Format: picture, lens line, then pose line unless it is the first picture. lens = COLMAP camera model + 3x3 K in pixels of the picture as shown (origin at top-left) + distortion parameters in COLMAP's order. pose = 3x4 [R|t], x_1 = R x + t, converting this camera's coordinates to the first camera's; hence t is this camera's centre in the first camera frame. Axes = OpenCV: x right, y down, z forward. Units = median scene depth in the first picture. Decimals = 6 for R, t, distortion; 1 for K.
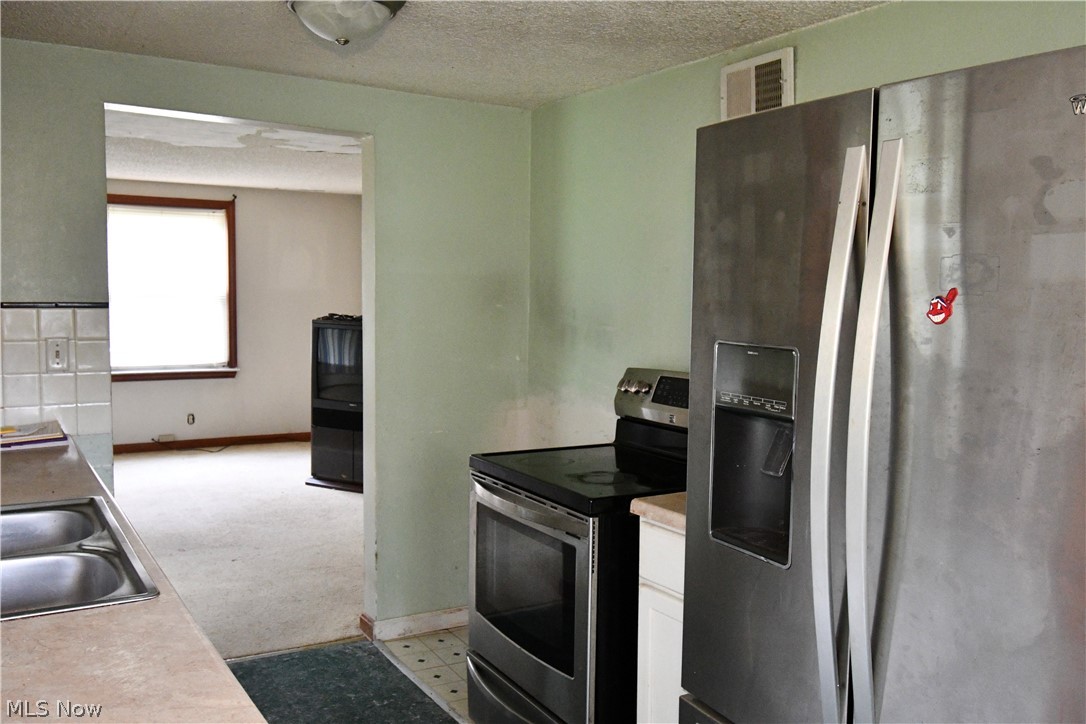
lens RADIAL K [[915.4, 0, 526.0], [0, 915.4, 368.9], [0, 0, 1]] dist [0.007478, -0.028802]
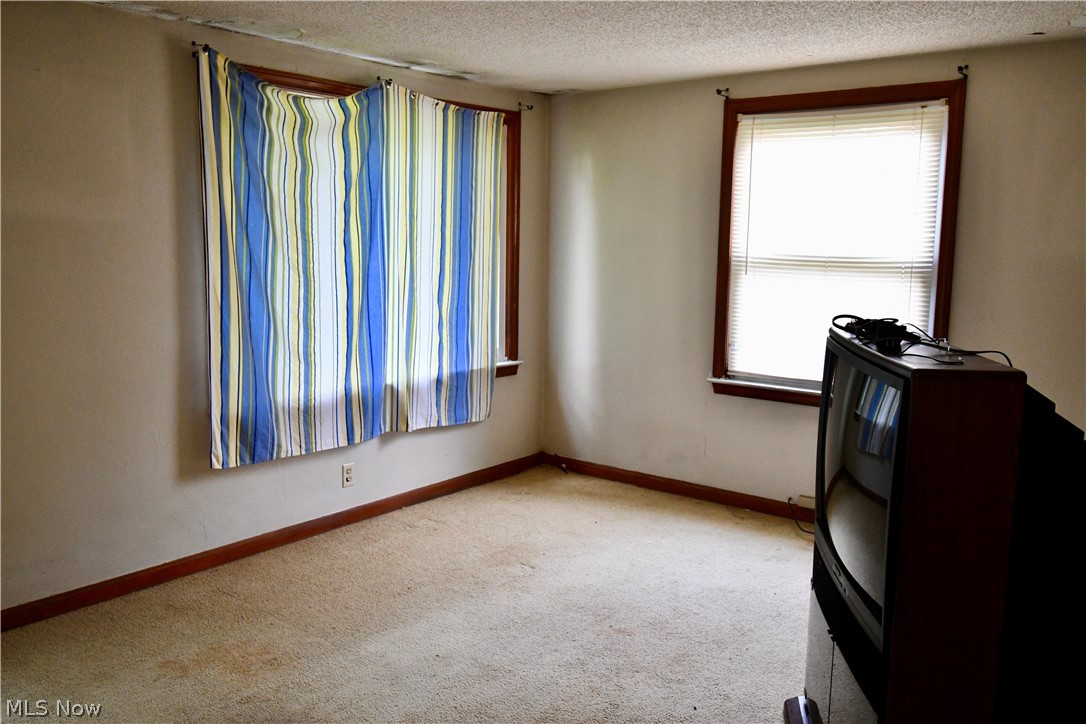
lens RADIAL K [[915.4, 0, 534.6], [0, 915.4, 369.2], [0, 0, 1]] dist [0.007478, -0.028802]
pose [[0.332448, 0.127132, -0.934514, 0.157349], [-0.090792, 0.990585, 0.102462, -0.090660], [0.938741, 0.050783, 0.340860, 1.016548]]
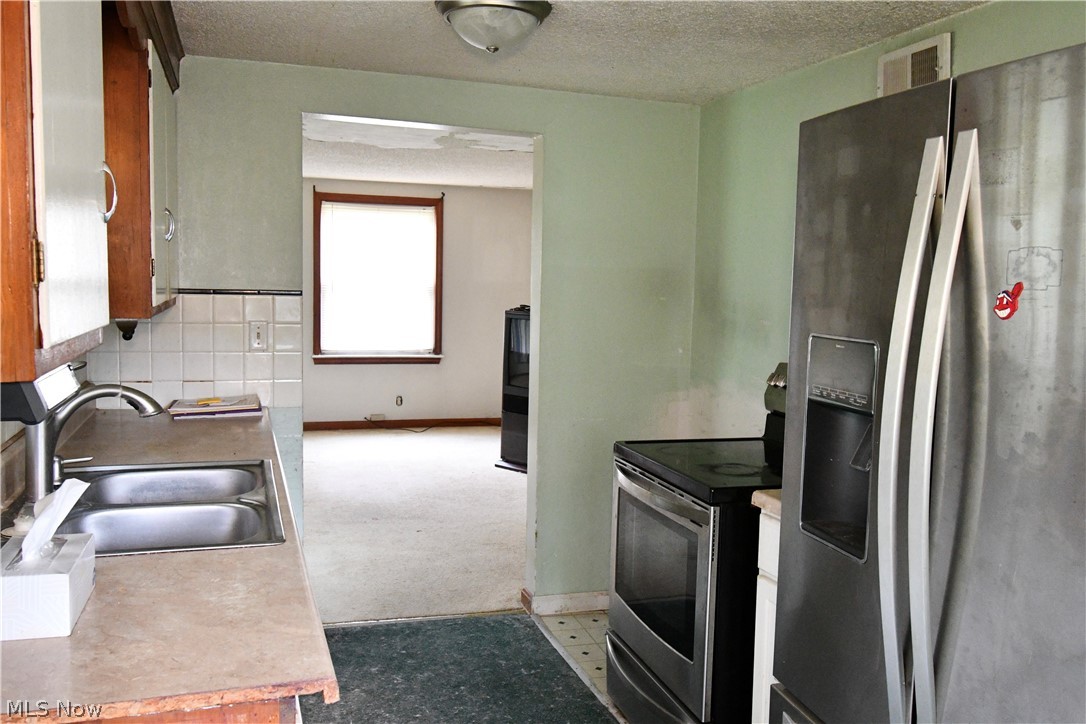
lens RADIAL K [[915.4, 0, 552.8], [0, 915.4, 369.8], [0, 0, 1]] dist [0.007478, -0.028802]
pose [[0.974404, 0.031286, -0.222616, 0.083885], [-0.029913, 0.999507, 0.009537, 0.004166], [0.222805, -0.002633, 0.974860, -0.022521]]
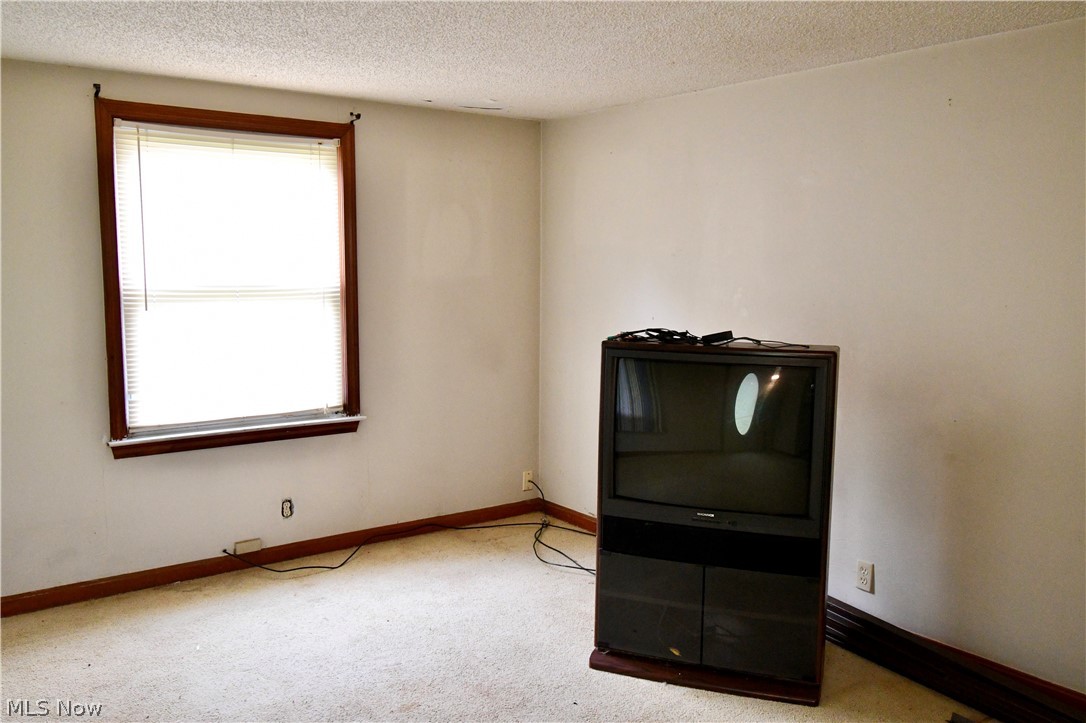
lens RADIAL K [[915.4, 0, 553.0], [0, 915.4, 368.4], [0, 0, 1]] dist [0.007478, -0.028802]
pose [[0.994471, -0.023518, 0.102348, -0.425328], [0.020990, 0.999449, 0.025714, -0.071998], [-0.102896, -0.023423, 0.994416, 0.691171]]
